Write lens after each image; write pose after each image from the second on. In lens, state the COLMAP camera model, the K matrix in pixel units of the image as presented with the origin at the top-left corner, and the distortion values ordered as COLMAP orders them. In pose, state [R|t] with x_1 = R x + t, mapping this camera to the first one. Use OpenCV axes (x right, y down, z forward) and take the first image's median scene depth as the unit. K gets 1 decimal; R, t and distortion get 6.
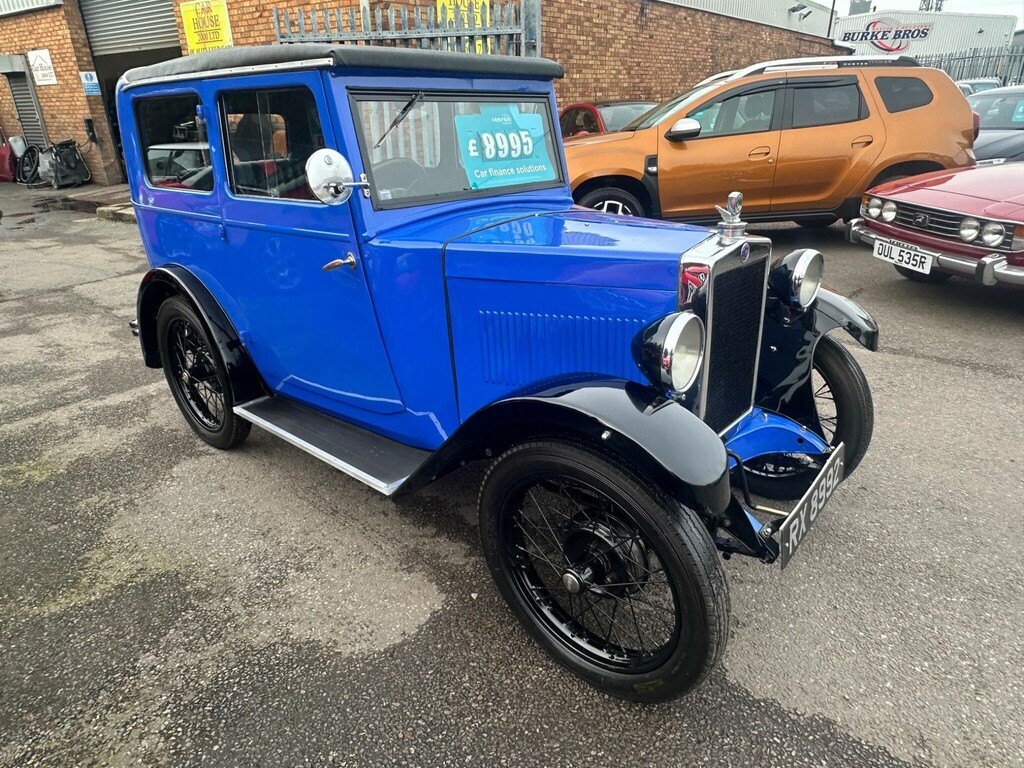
lens RADIAL K [[673.0, 0, 501.7], [0, 673.0, 380.3], [0, 0, 1]] dist [-0.008059, 0.003003]
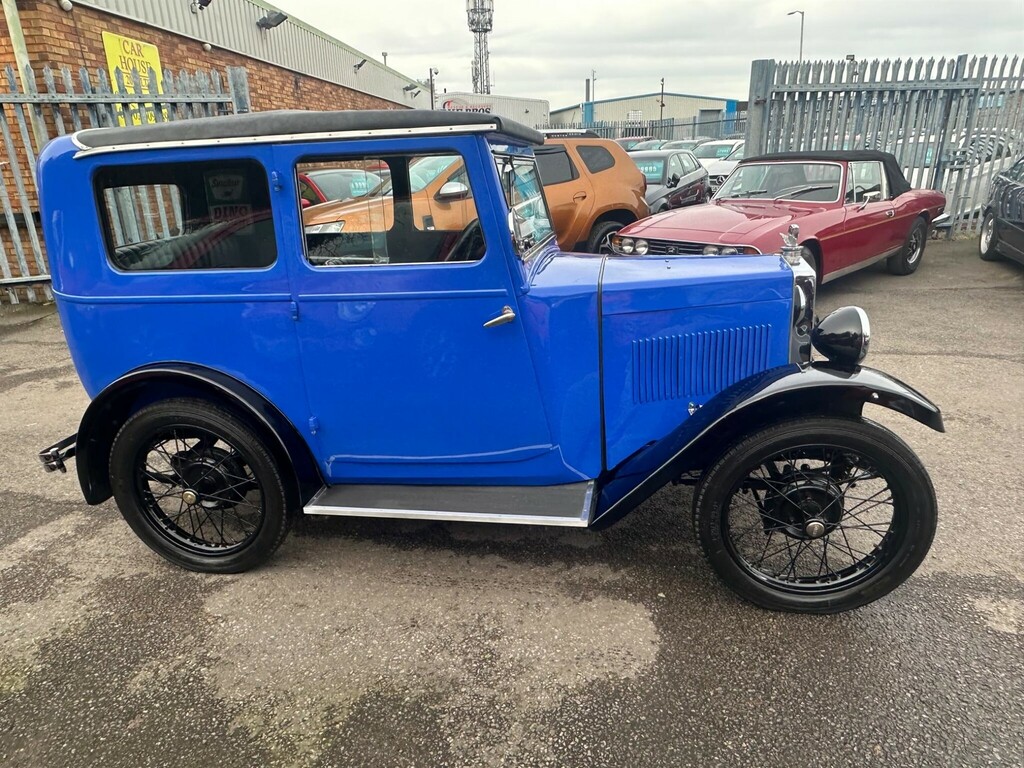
lens RADIAL K [[673.0, 0, 512.6], [0, 673.0, 384.6], [0, 0, 1]] dist [-0.008059, 0.003003]
pose [[0.843868, -0.177141, 0.506466, -0.326042], [0.219482, 0.975307, -0.024577, -0.019485], [-0.489606, 0.131900, 0.861910, 0.052061]]
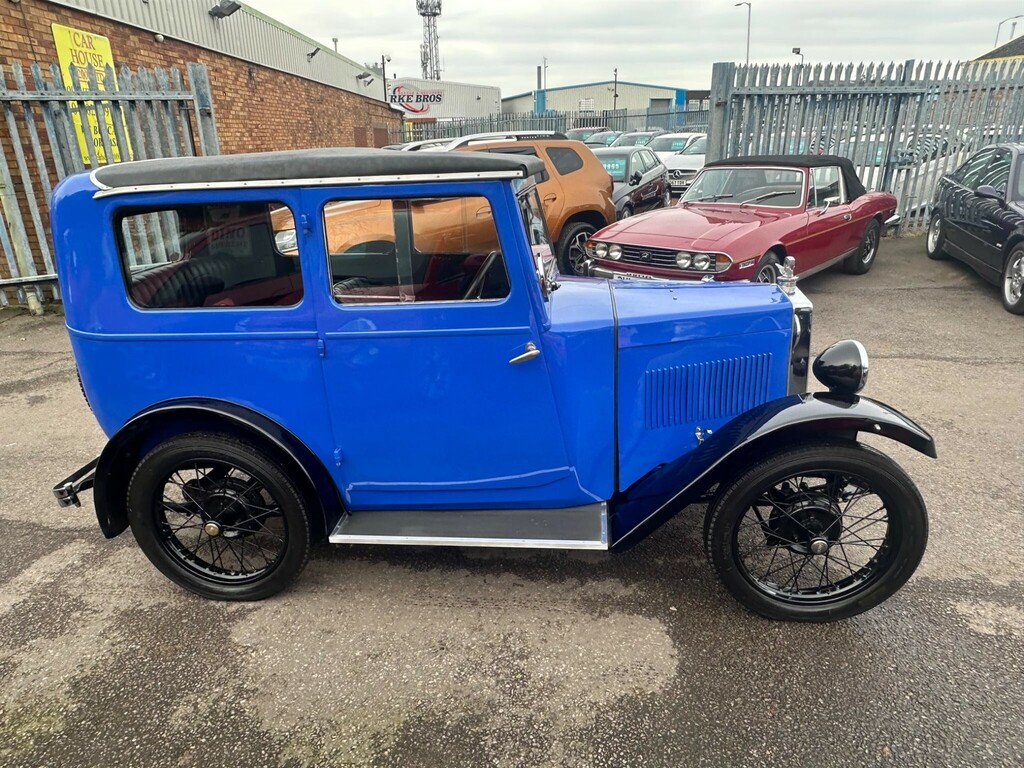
lens RADIAL K [[673.0, 0, 510.7], [0, 673.0, 385.4], [0, 0, 1]] dist [-0.008059, 0.003003]
pose [[0.805792, -0.200956, 0.557060, -0.369926], [0.235412, 0.971844, 0.010062, -0.060639], [-0.543397, 0.123030, 0.830411, 0.055799]]
